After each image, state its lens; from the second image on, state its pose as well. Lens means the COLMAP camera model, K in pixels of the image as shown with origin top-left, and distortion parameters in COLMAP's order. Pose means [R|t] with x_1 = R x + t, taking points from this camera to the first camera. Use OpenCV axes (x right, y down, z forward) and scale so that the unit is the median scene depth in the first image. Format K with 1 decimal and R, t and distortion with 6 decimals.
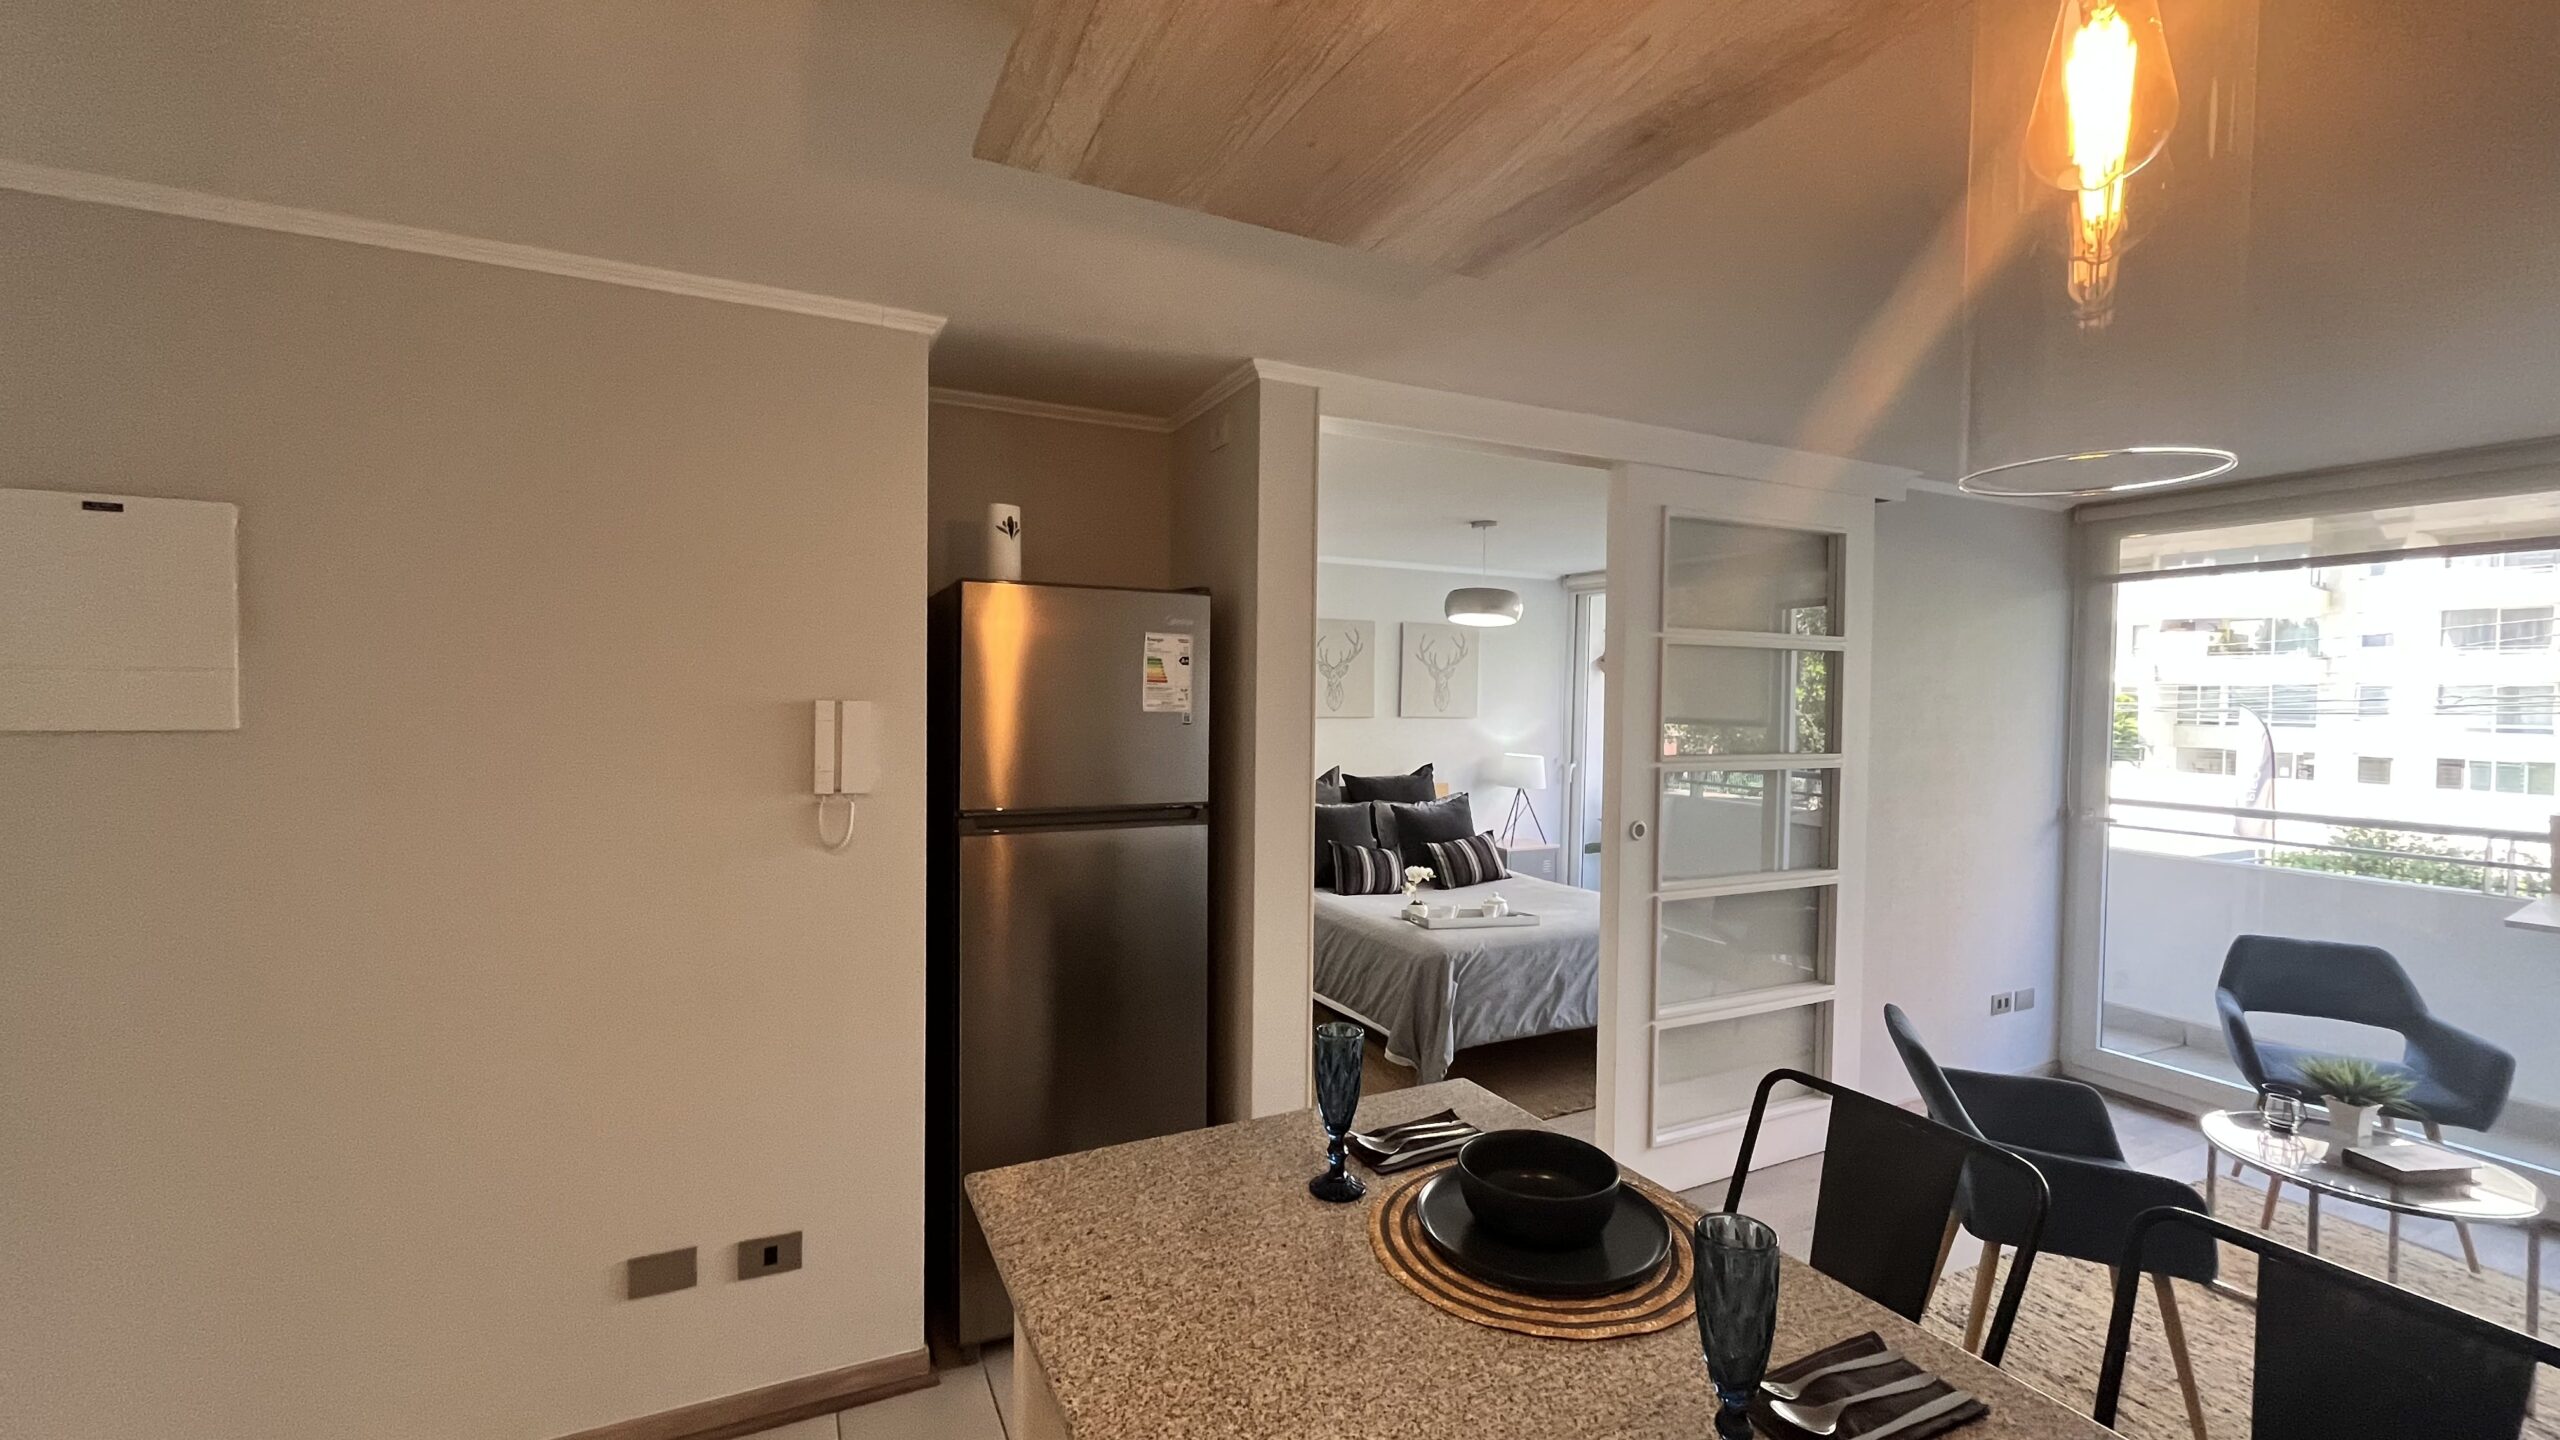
lens RADIAL K [[1032.2, 0, 1272.8], [0, 1032.2, 721.0], [0, 0, 1]] dist [-0.005620, 0.001205]
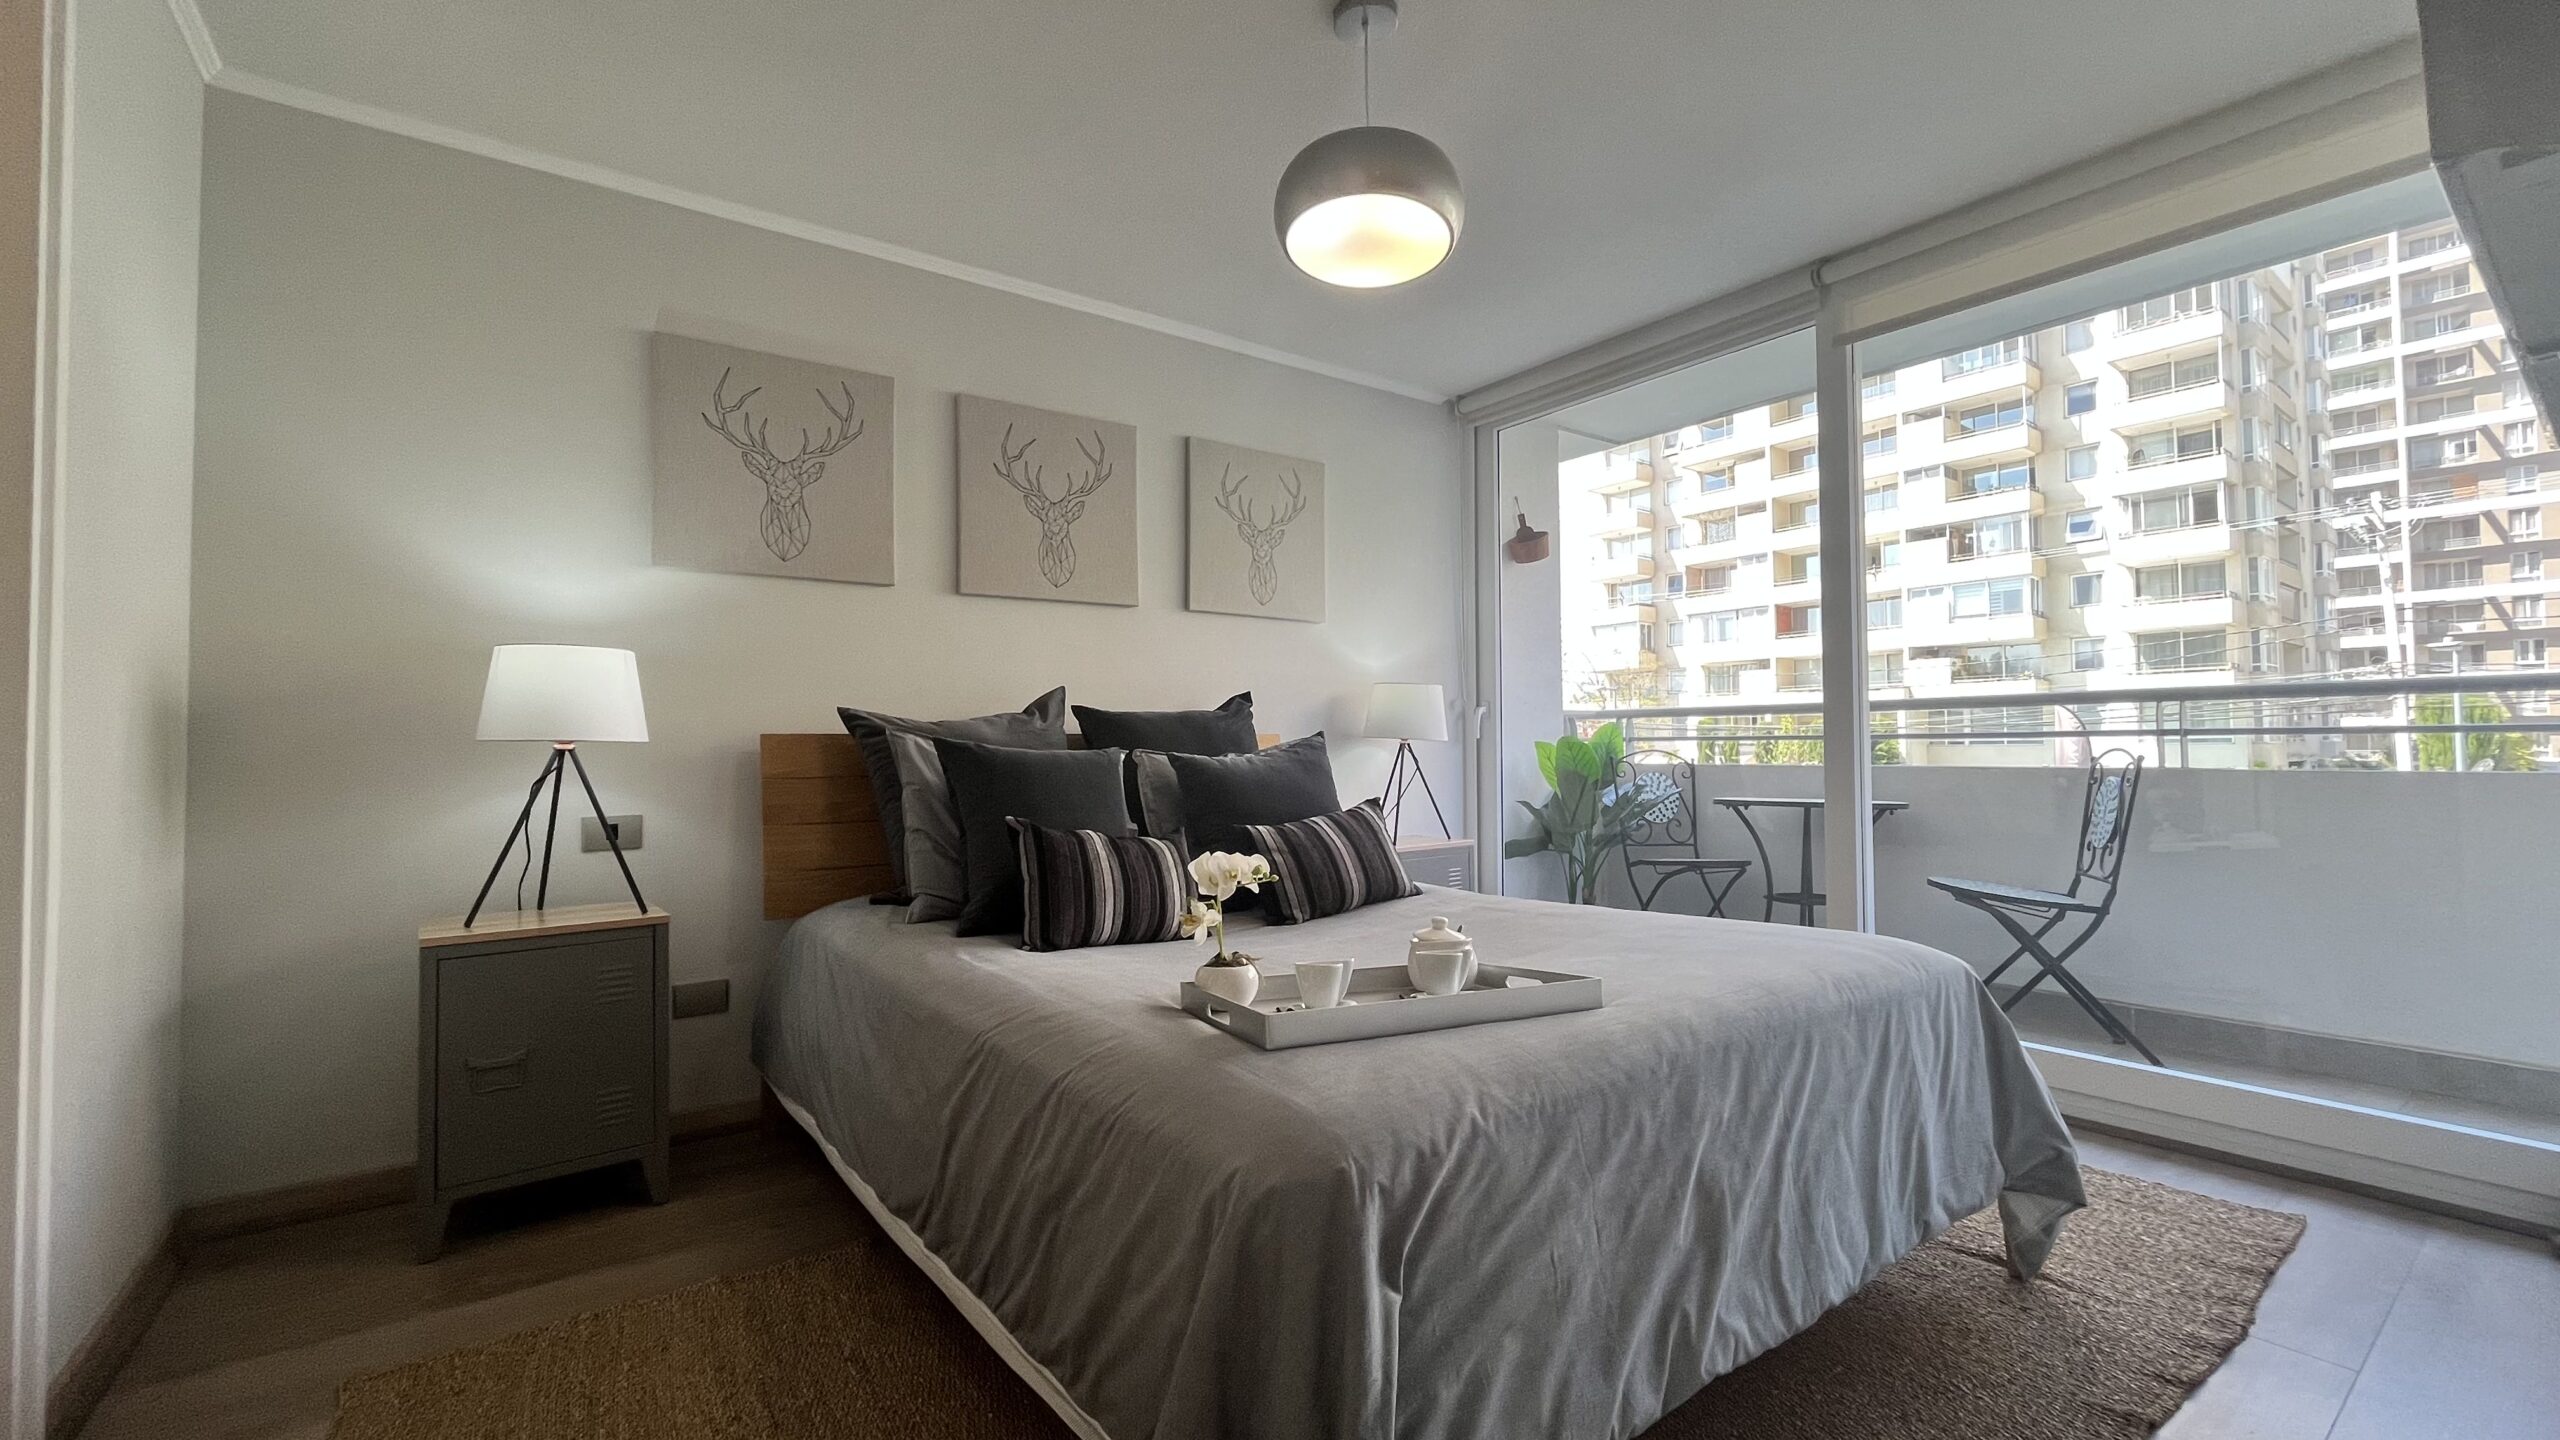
lens RADIAL K [[1032.2, 0, 1272.8], [0, 1032.2, 721.0], [0, 0, 1]] dist [-0.005620, 0.001205]
pose [[0.982753, -0.019612, 0.183881, 0.076228], [0.029210, 0.998340, -0.049633, 0.093402], [-0.182602, 0.054148, 0.981695, 0.535012]]
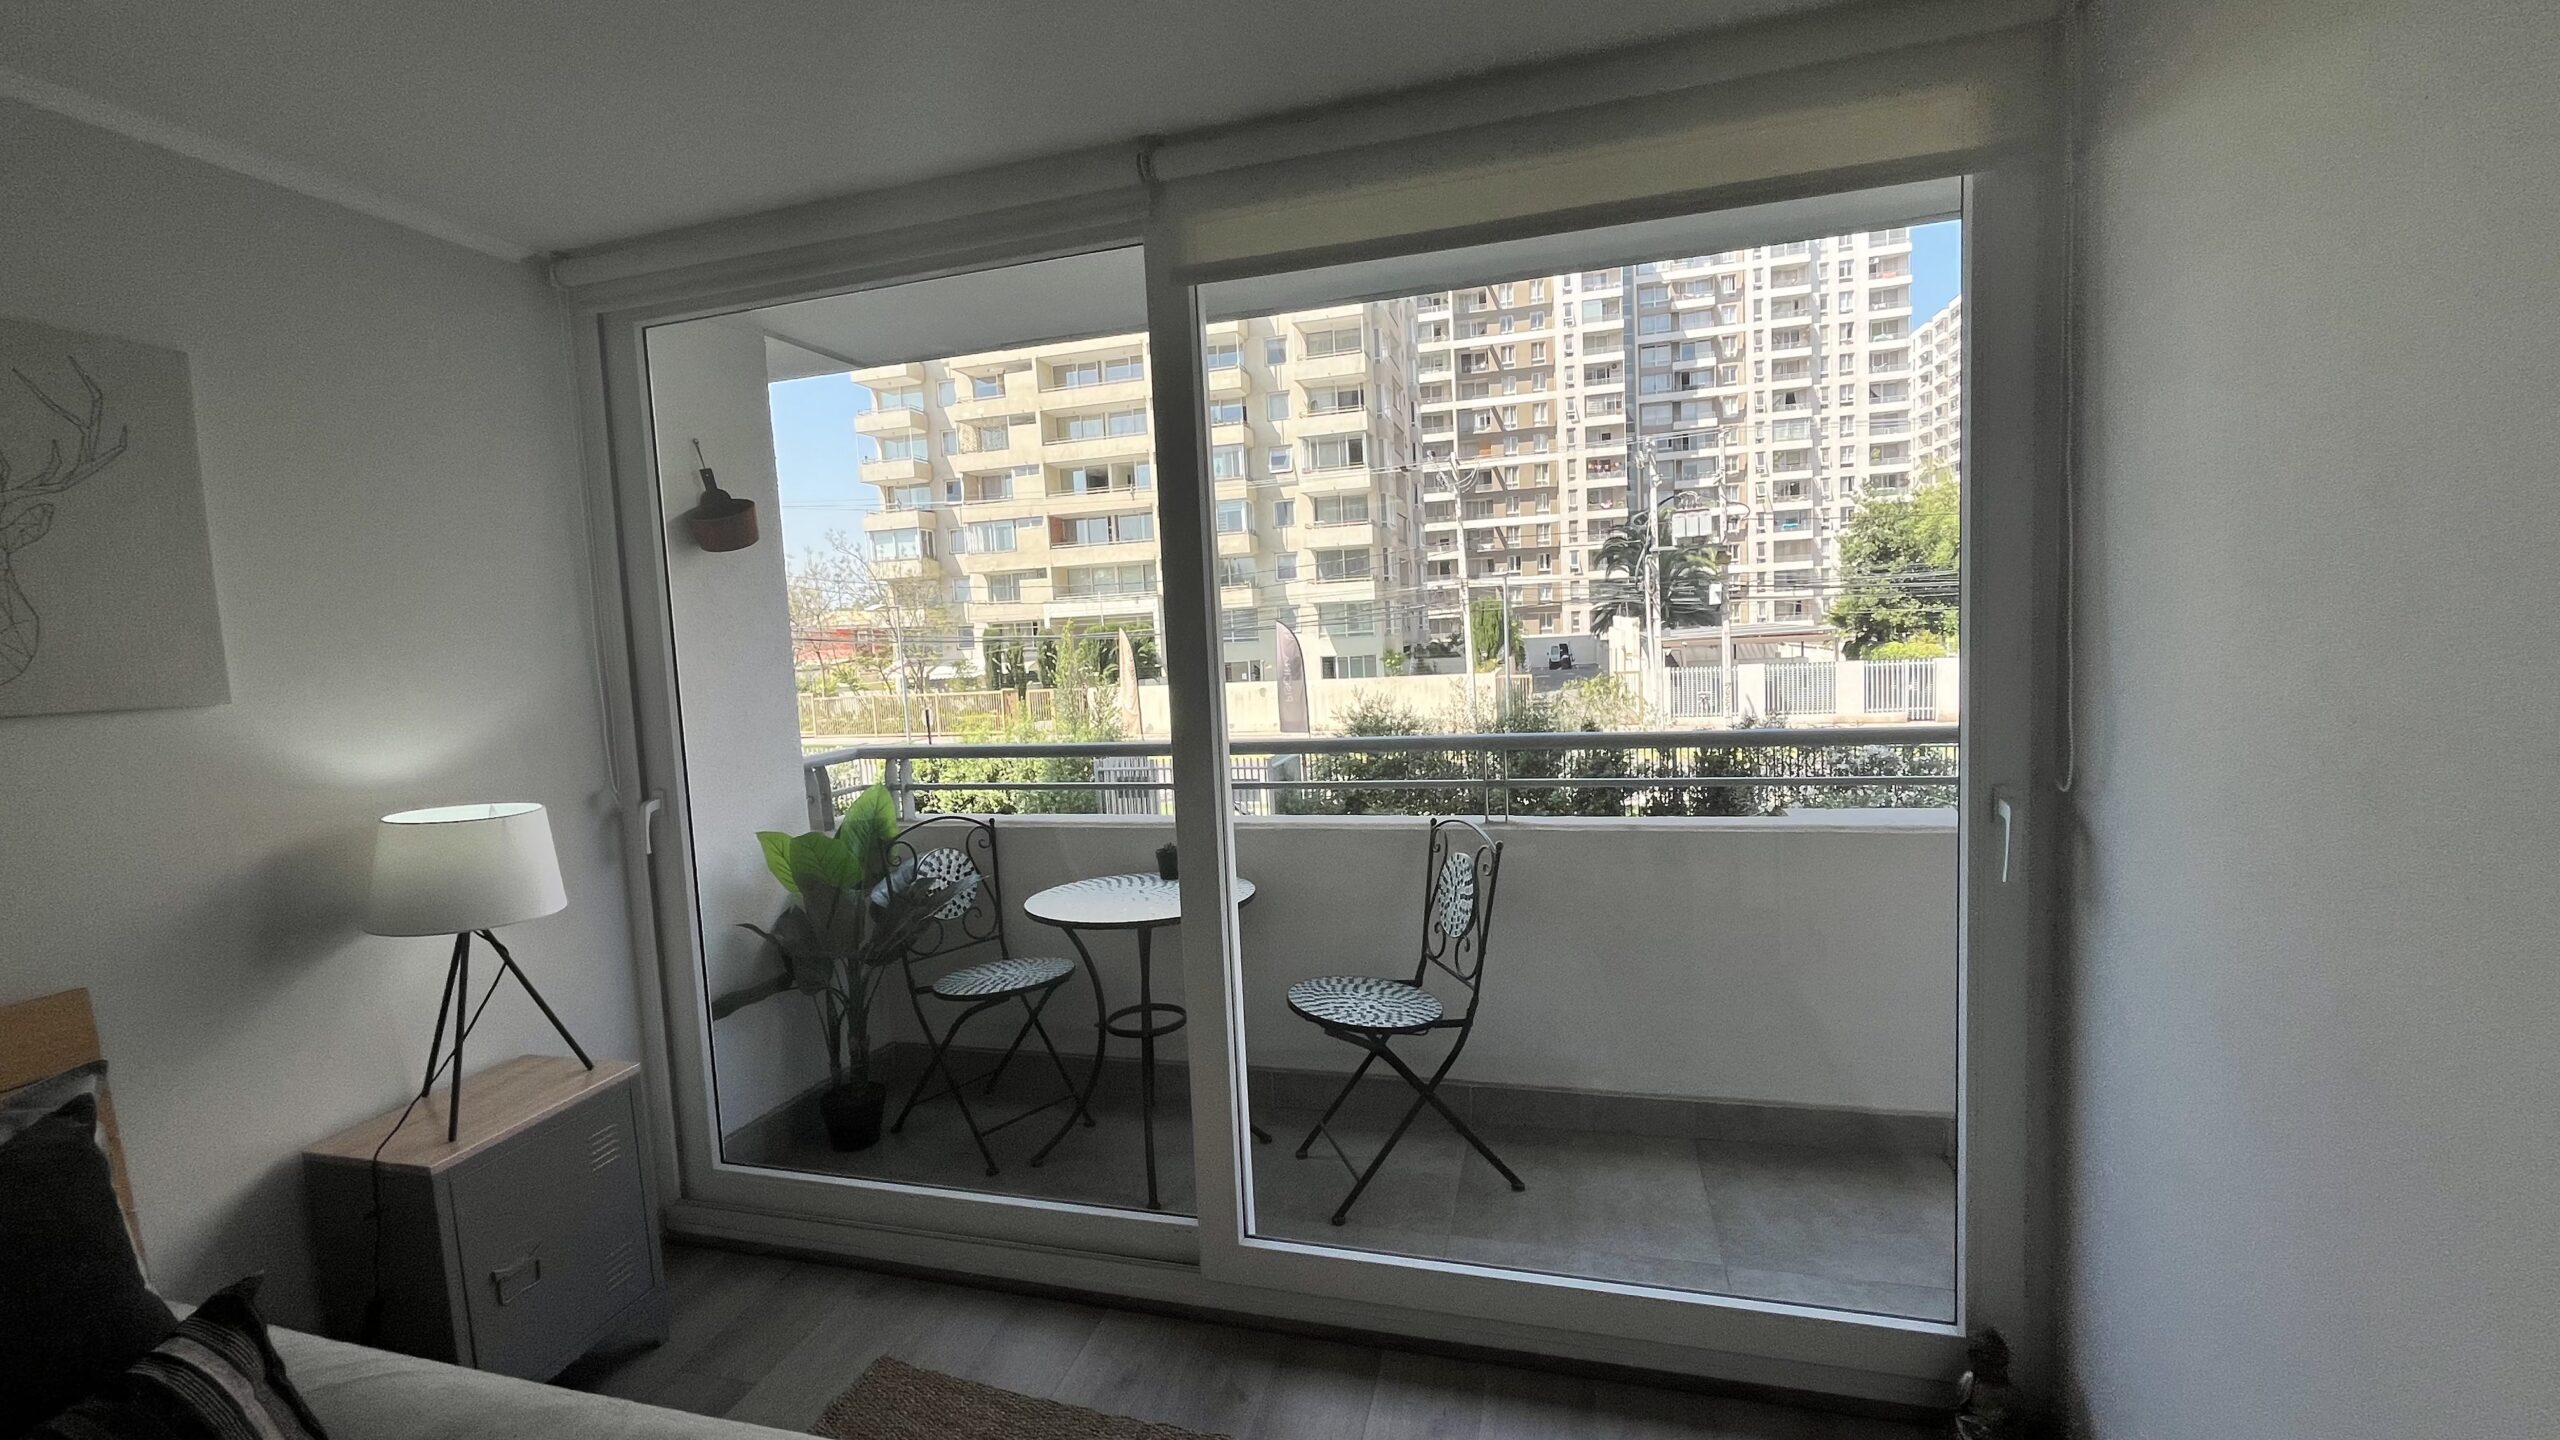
lens RADIAL K [[1032.2, 0, 1272.8], [0, 1032.2, 721.0], [0, 0, 1]] dist [-0.005620, 0.001205]
pose [[0.659814, -0.116030, 0.742417, 0.210648], [0.080715, 0.993234, 0.083494, 0.002122], [-0.747081, 0.004833, 0.664715, 0.738795]]
